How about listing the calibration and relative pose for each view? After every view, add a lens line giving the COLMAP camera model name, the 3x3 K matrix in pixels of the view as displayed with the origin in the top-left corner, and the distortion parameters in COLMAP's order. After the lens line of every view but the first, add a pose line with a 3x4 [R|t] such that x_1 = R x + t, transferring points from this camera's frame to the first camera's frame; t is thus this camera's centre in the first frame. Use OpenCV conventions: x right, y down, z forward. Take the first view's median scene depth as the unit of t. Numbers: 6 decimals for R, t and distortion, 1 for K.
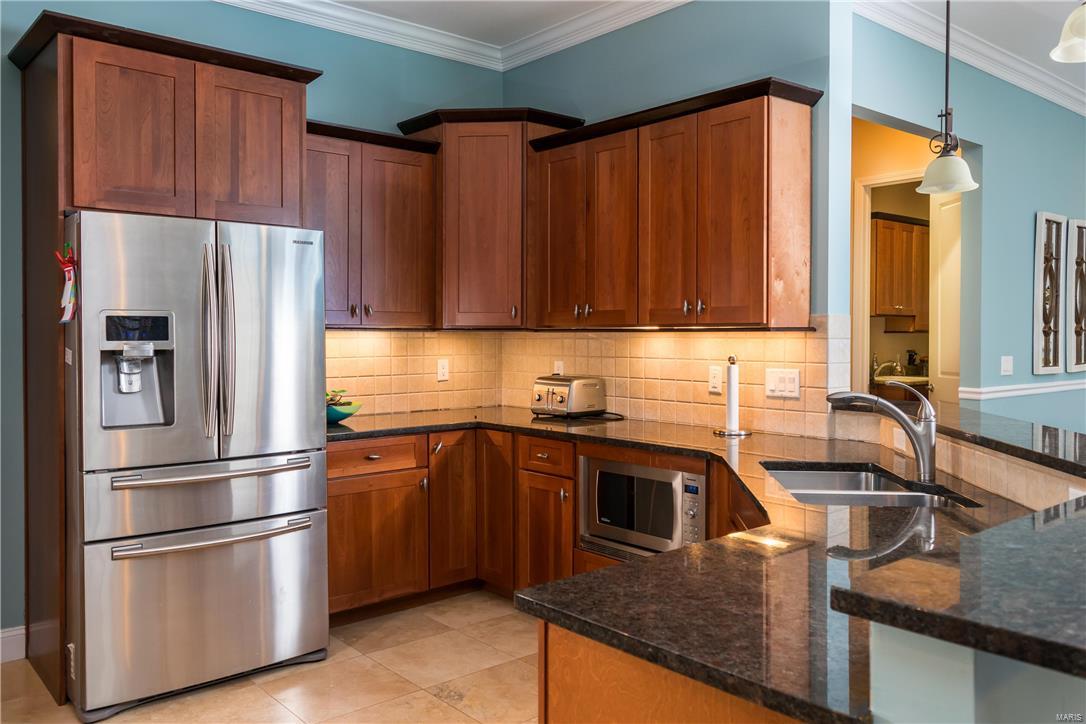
lens RADIAL K [[864.7, 0, 543.0], [0, 864.7, 362.0], [0, 0, 1]] dist [-0.001173, -0.000588]
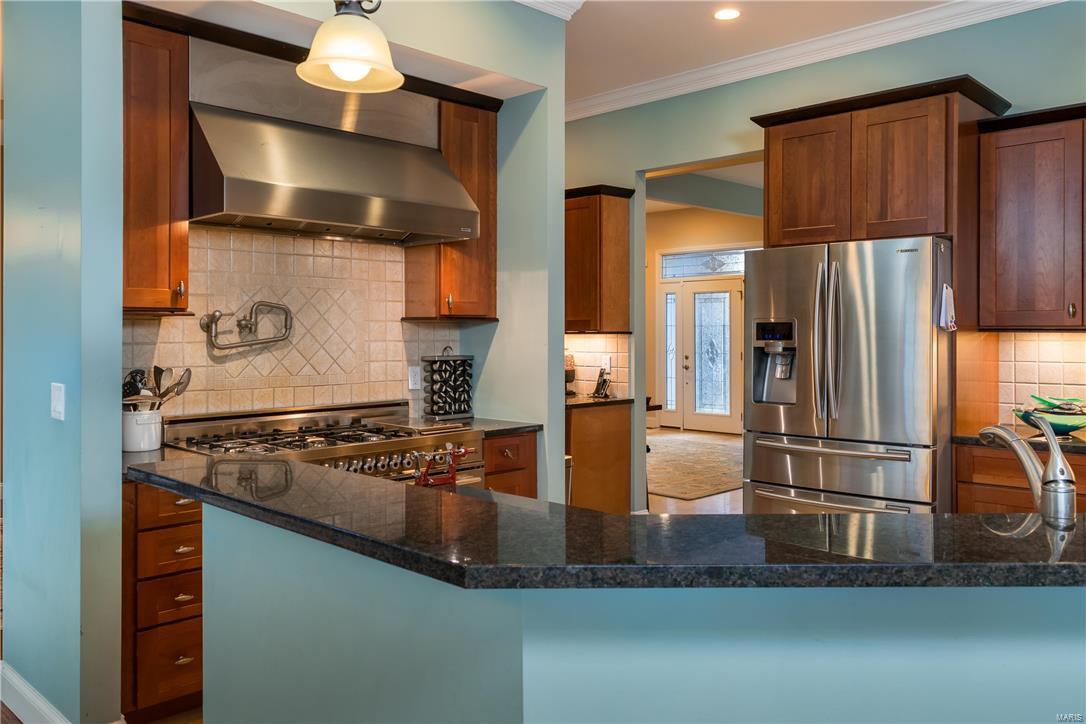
lens RADIAL K [[846.1, 0, 540.9], [0, 846.1, 342.8], [0, 0, 1]] dist [0.003237, 0.000835]
pose [[0.092111, 0.011555, -0.995682, 0.744294], [-0.030249, 0.999504, 0.008801, -0.019095], [0.995289, 0.029308, 0.092415, 0.460081]]
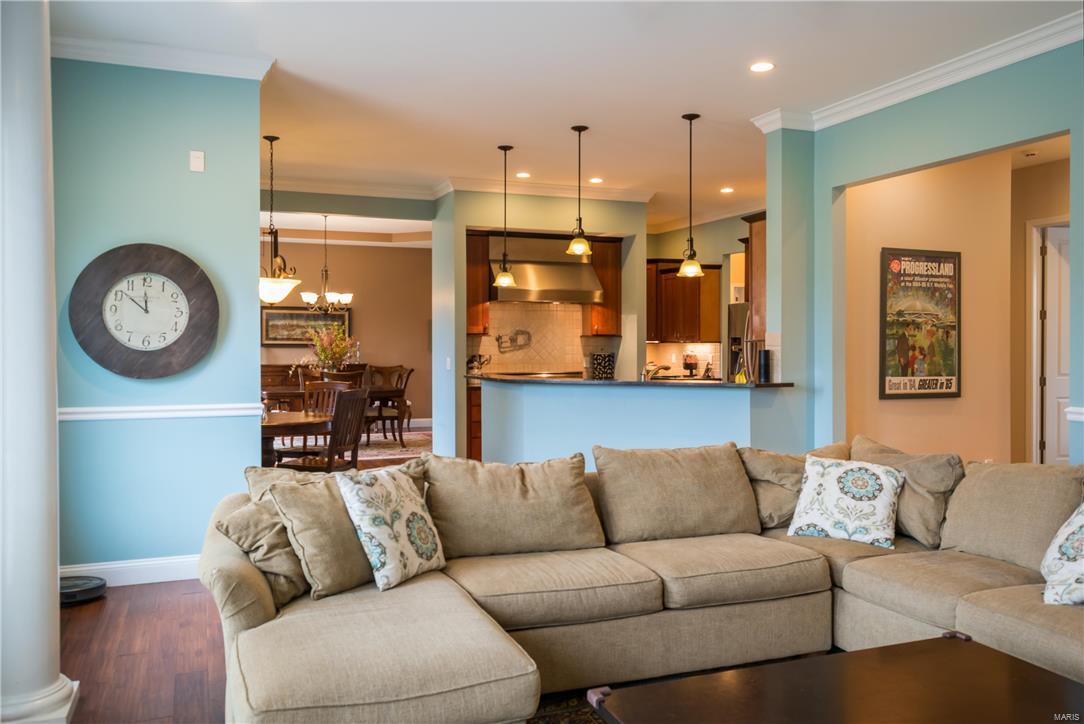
lens RADIAL K [[844.5, 0, 539.9], [0, 844.5, 342.9], [0, 0, 1]] dist [0.003237, 0.000835]
pose [[-0.326778, -0.001176, -0.945100, 1.286271], [-0.028781, 0.999548, 0.008708, -0.025027], [0.944663, 0.030046, -0.326664, 0.722322]]
